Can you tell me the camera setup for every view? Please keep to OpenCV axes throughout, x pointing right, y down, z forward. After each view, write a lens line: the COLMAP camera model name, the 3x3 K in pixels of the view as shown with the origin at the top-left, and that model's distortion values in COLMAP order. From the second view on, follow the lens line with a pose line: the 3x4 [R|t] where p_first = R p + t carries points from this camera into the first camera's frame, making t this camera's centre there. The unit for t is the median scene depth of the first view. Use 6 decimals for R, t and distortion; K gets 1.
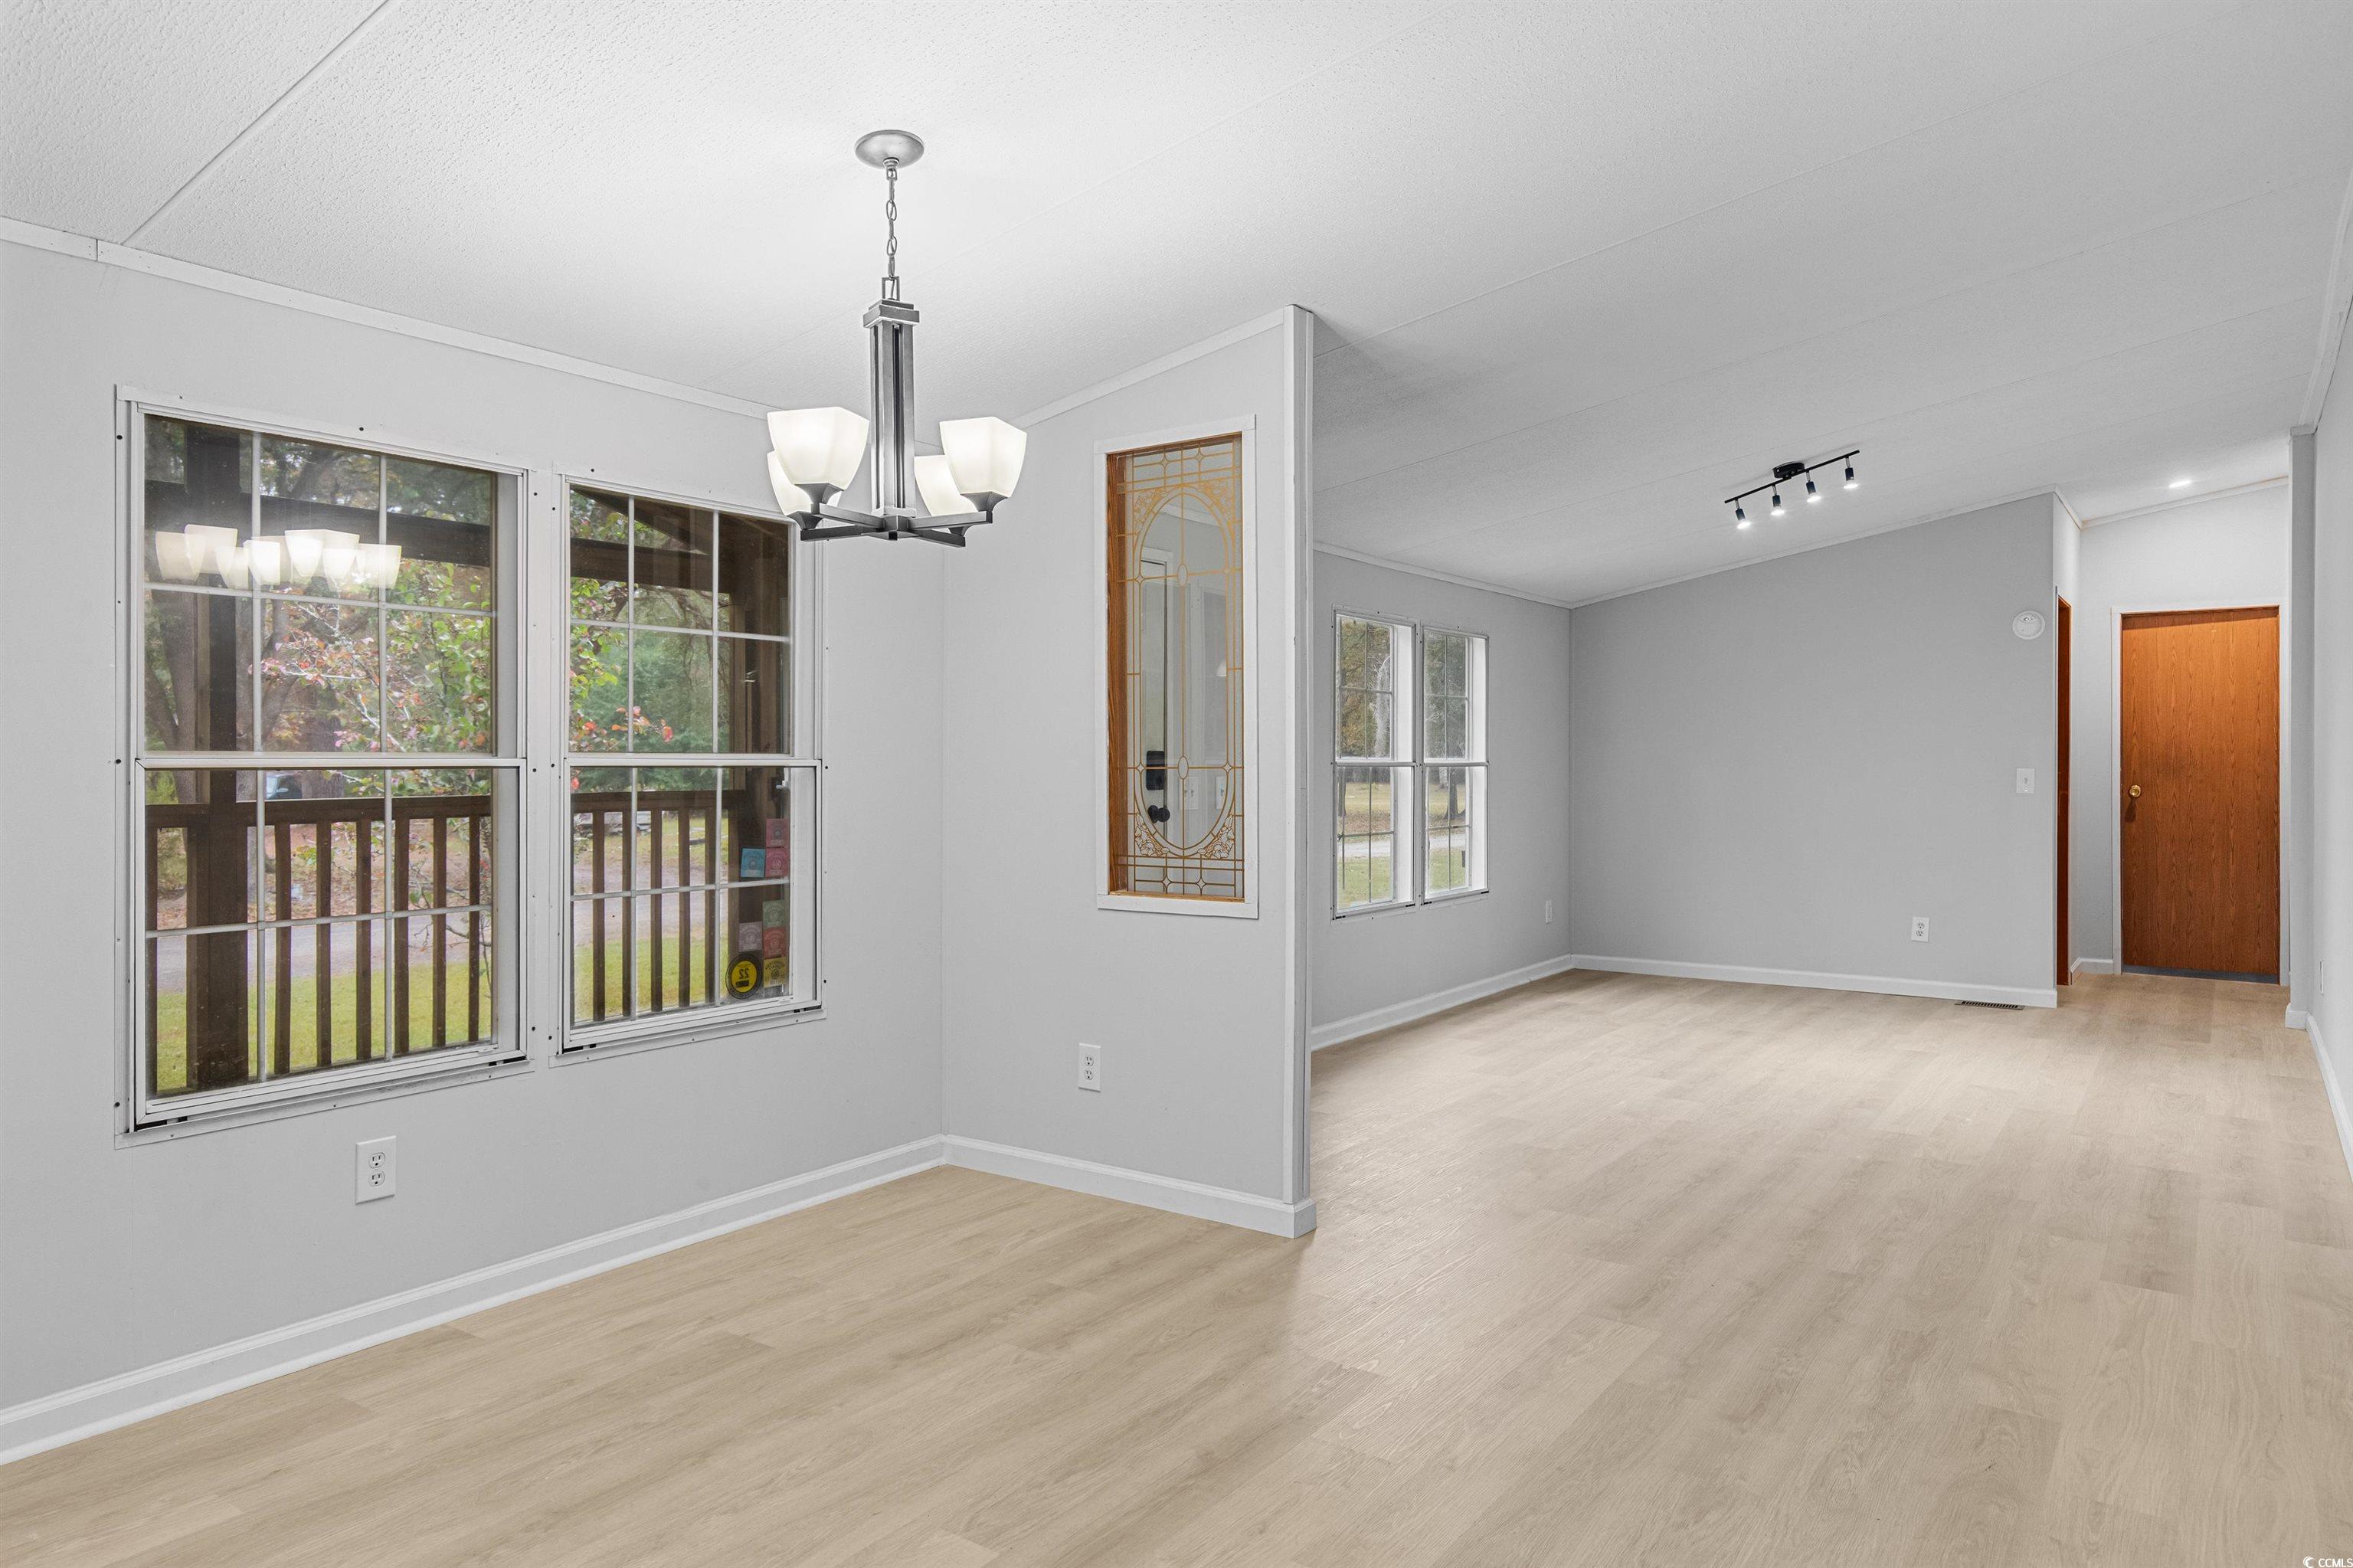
lens RADIAL K [[1461.9, 0, 1177.0], [0, 1461.9, 772.5], [0, 0, 1]] dist [-0.005822, 0.002600]
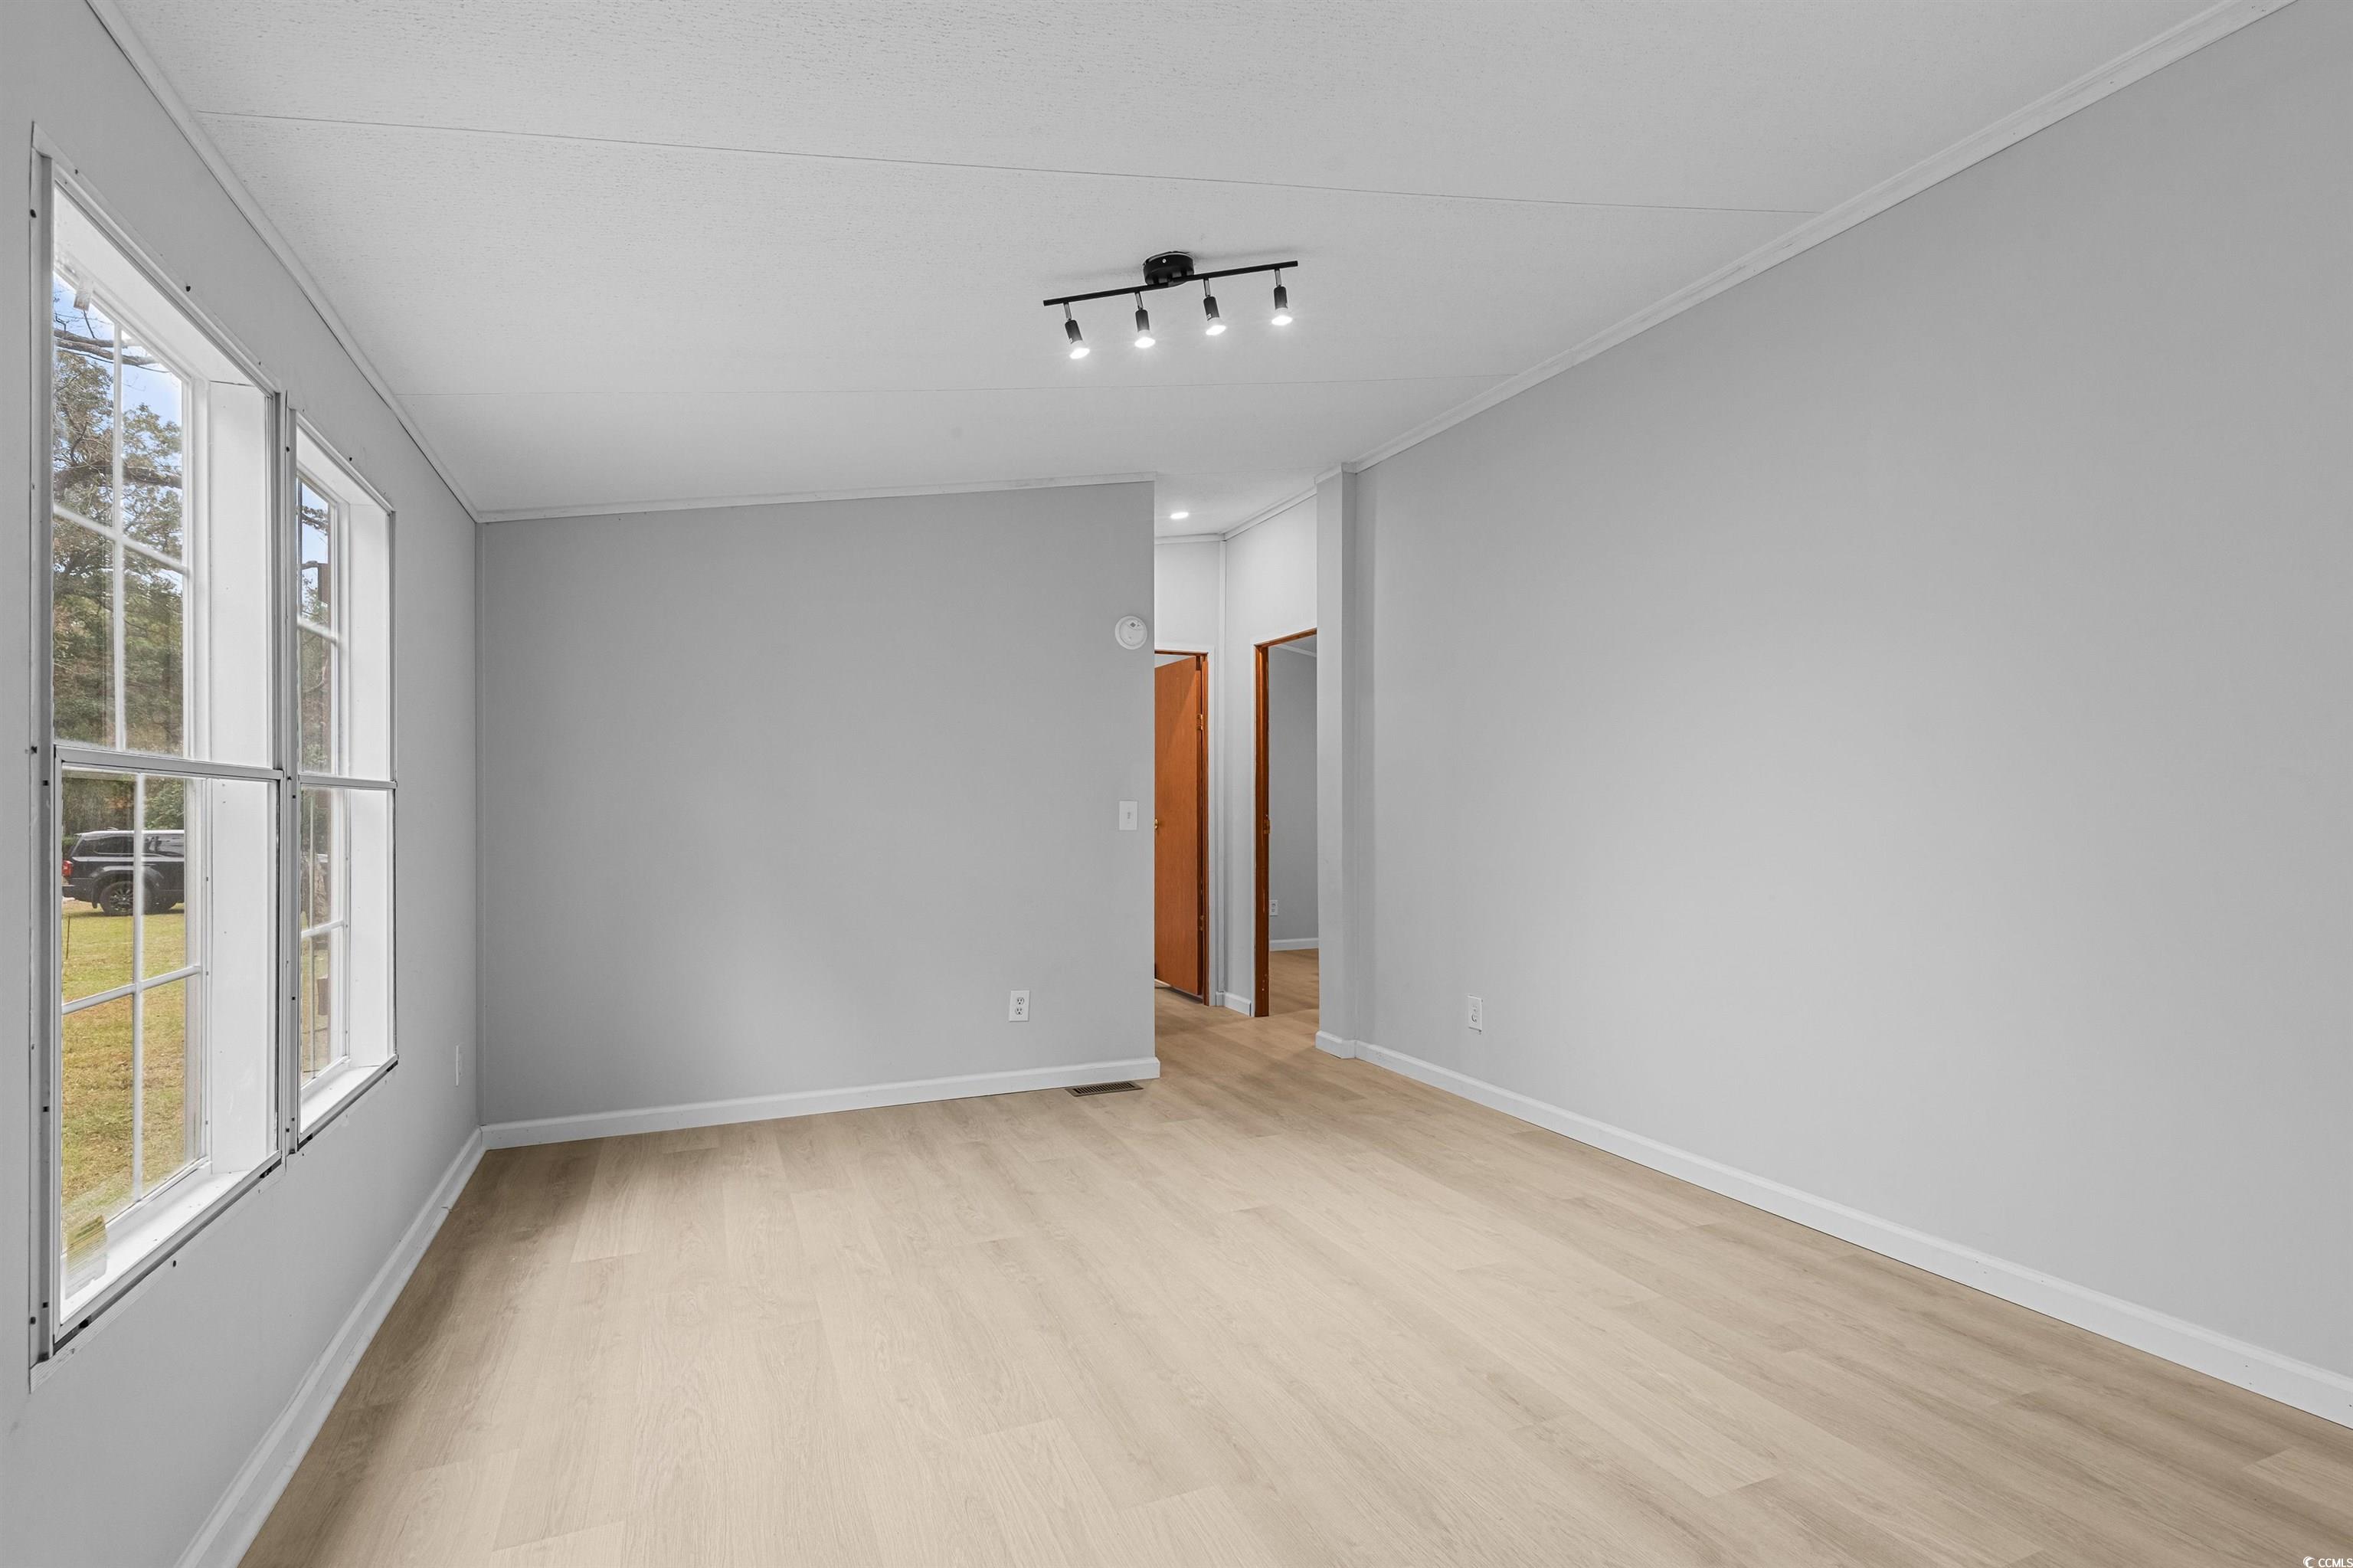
lens RADIAL K [[1132.2, 0, 1187.5], [0, 1132.2, 812.9], [0, 0, 1]] dist [0.011094, -0.002890]
pose [[0.515547, -0.003280, 0.856855, 0.034937], [0.009859, 0.999949, -0.002104, 0.005939], [-0.856805, 0.009532, 0.515553, 0.655477]]
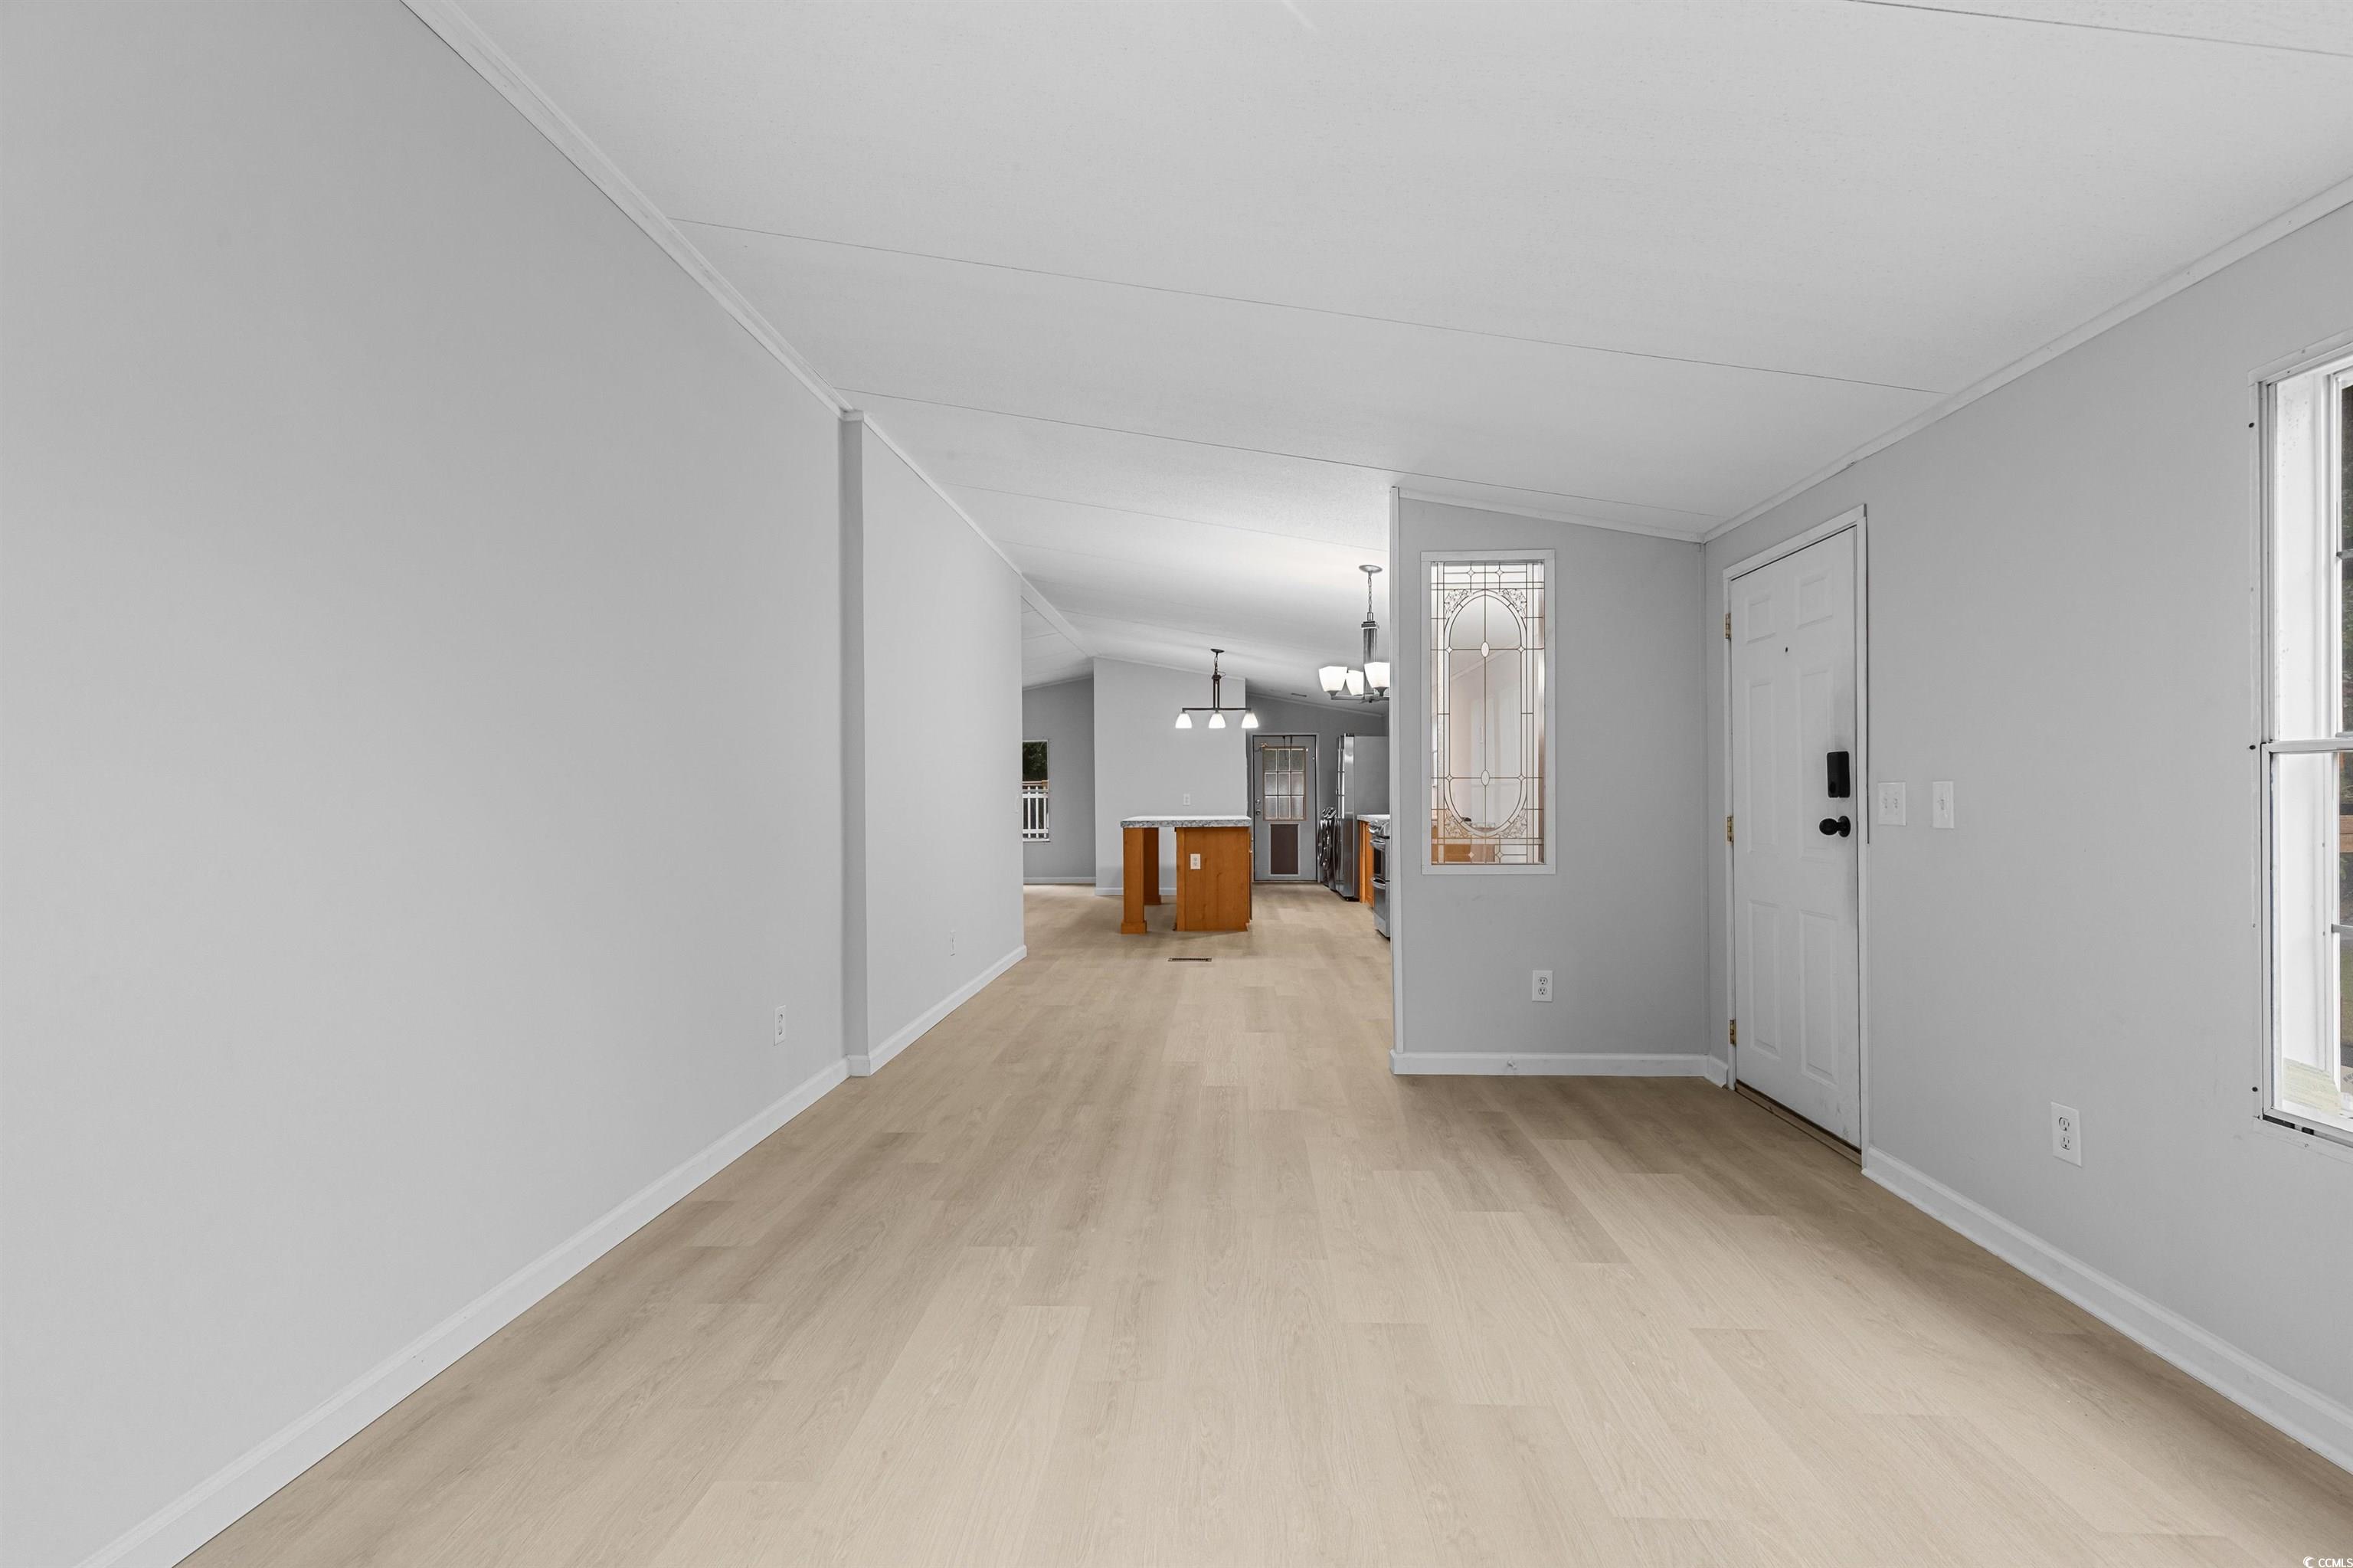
lens RADIAL K [[1083.1, 0, 1185.0], [0, 1083.1, 795.1], [0, 0, 1]] dist [0.005251, -0.001002]
pose [[-0.839548, 0.005866, -0.543254, 0.486972], [0.003920, 0.999981, 0.004740, 0.004686], [0.543272, 0.001850, -0.839555, 0.993236]]
